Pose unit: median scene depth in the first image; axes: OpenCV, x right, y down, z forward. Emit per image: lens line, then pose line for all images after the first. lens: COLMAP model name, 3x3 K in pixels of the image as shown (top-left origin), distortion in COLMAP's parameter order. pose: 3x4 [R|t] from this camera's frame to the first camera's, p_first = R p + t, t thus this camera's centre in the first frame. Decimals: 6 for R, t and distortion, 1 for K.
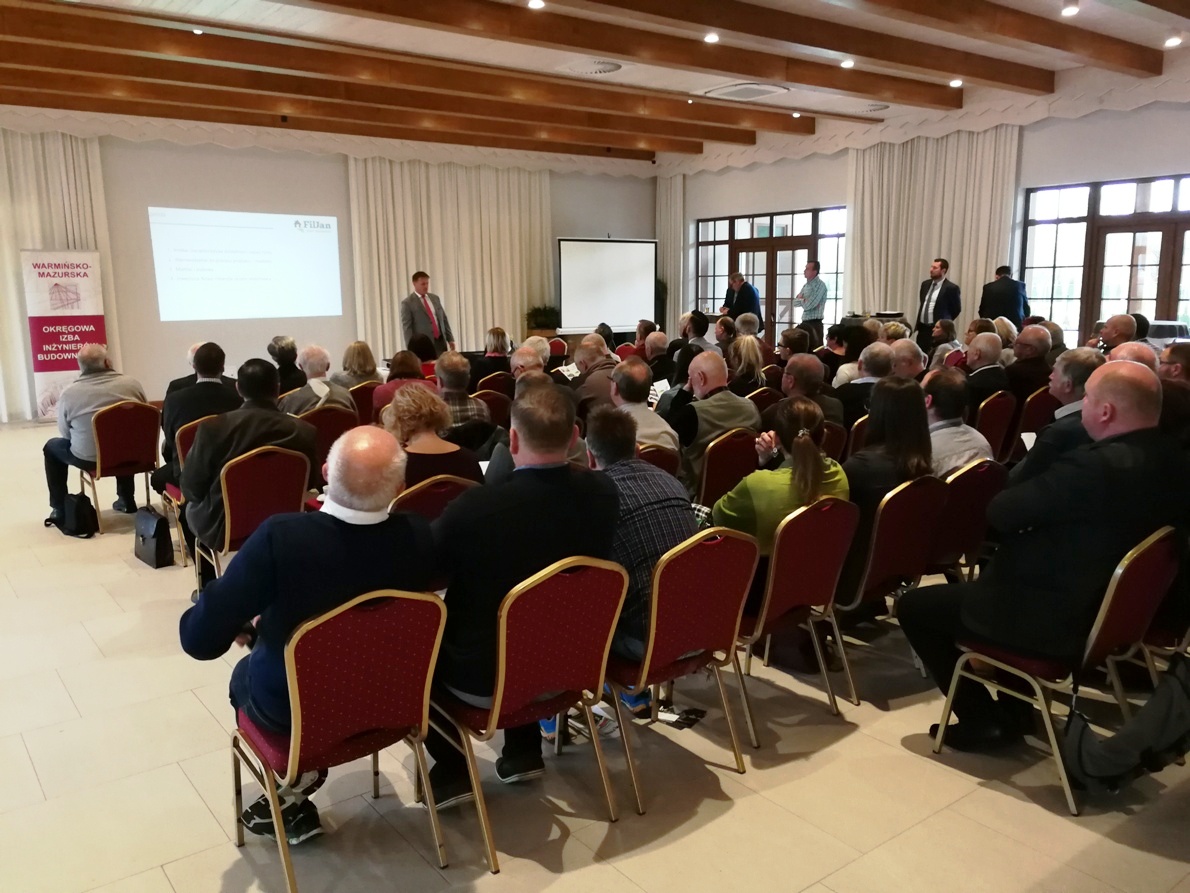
lens RADIAL K [[940.8, 0, 595.0], [0, 940.8, 446.5], [0, 0, 1]] dist [0.102901, -0.150856]
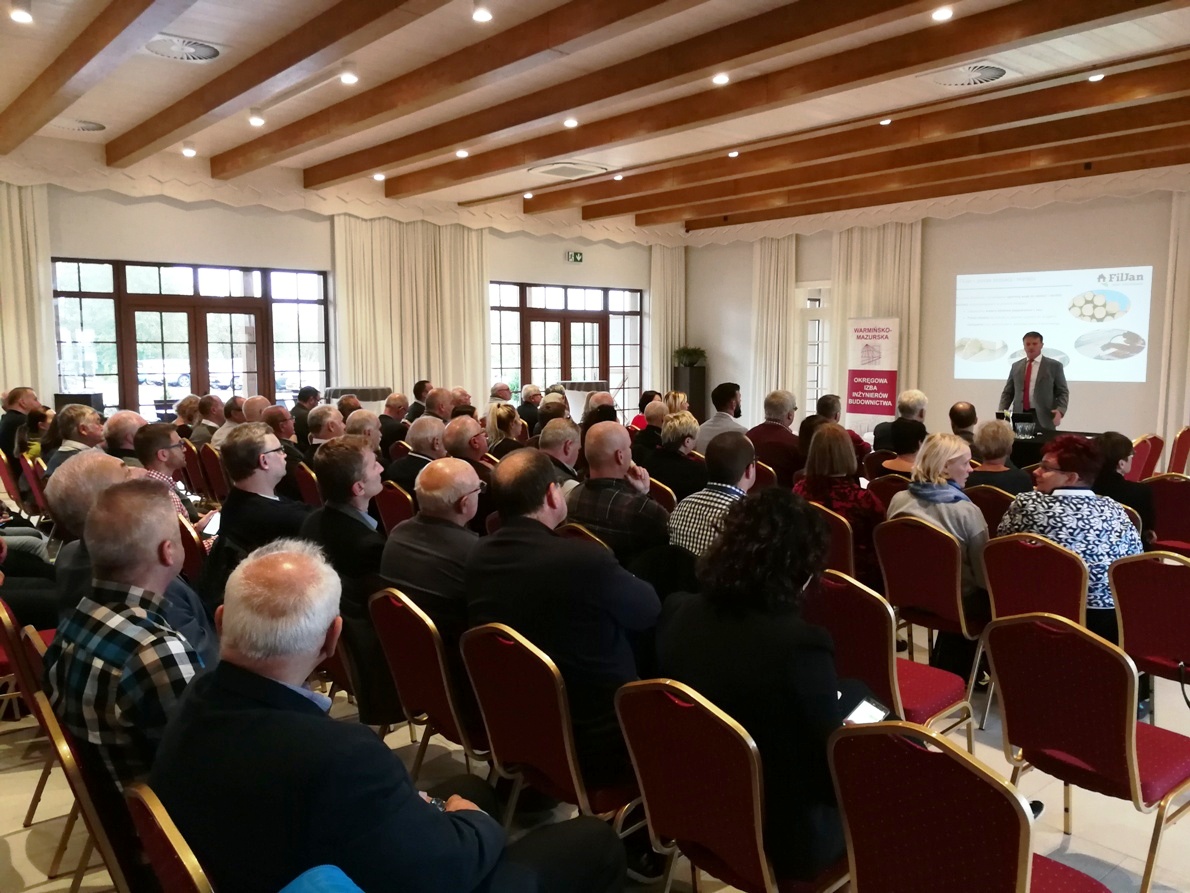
lens RADIAL K [[959.0, 0, 595.7], [0, 959.0, 454.5], [0, 0, 1]] dist [0.001957, 0.003261]
pose [[0.051041, 0.130094, -0.990187, 0.676837], [-0.160061, 0.979728, 0.120469, -0.123056], [0.985787, 0.152342, 0.070830, 0.582358]]
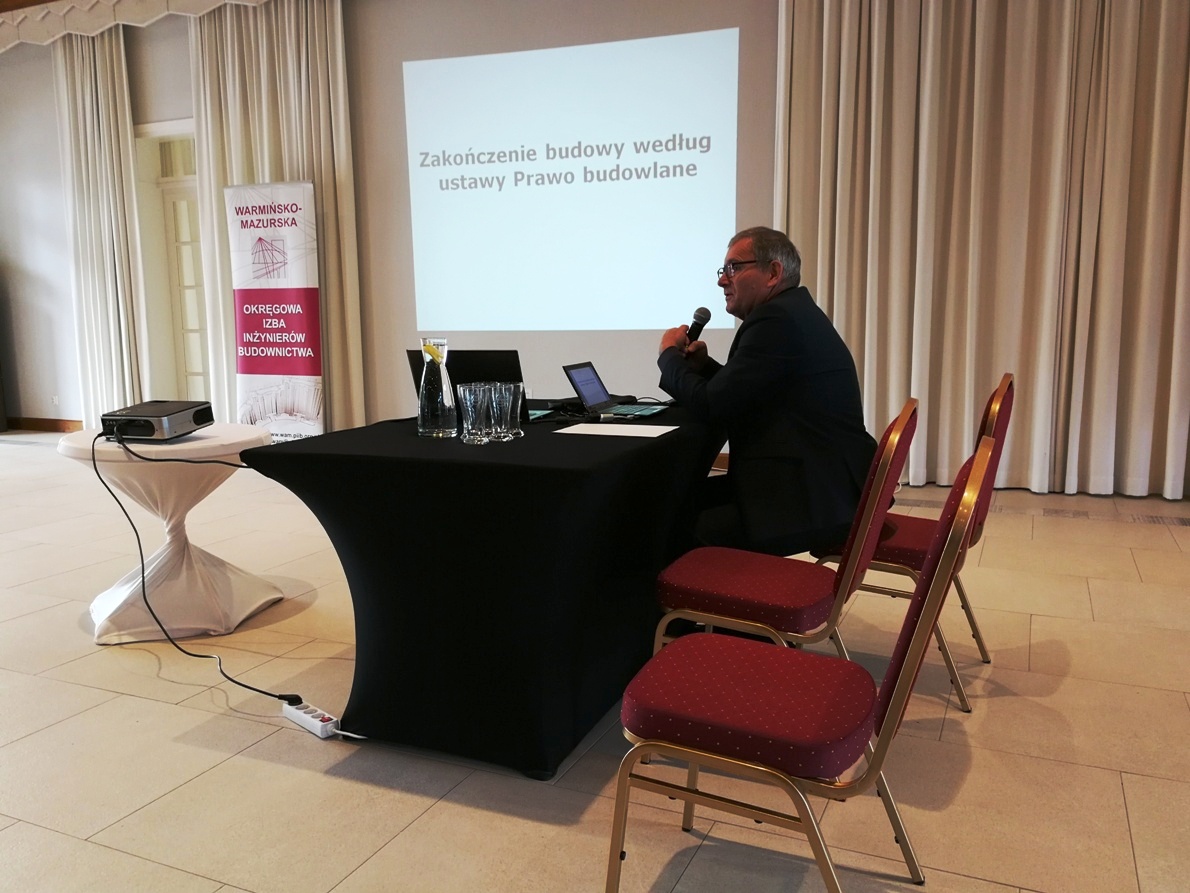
lens RADIAL K [[959.0, 0, 595.7], [0, 959.0, 454.5], [0, 0, 1]] dist [0.001957, 0.003261]
pose [[0.468044, 0.149205, -0.871018, 0.119714], [-0.141823, 0.985550, 0.092615, -0.118426], [0.872251, 0.080183, 0.482441, 0.895764]]
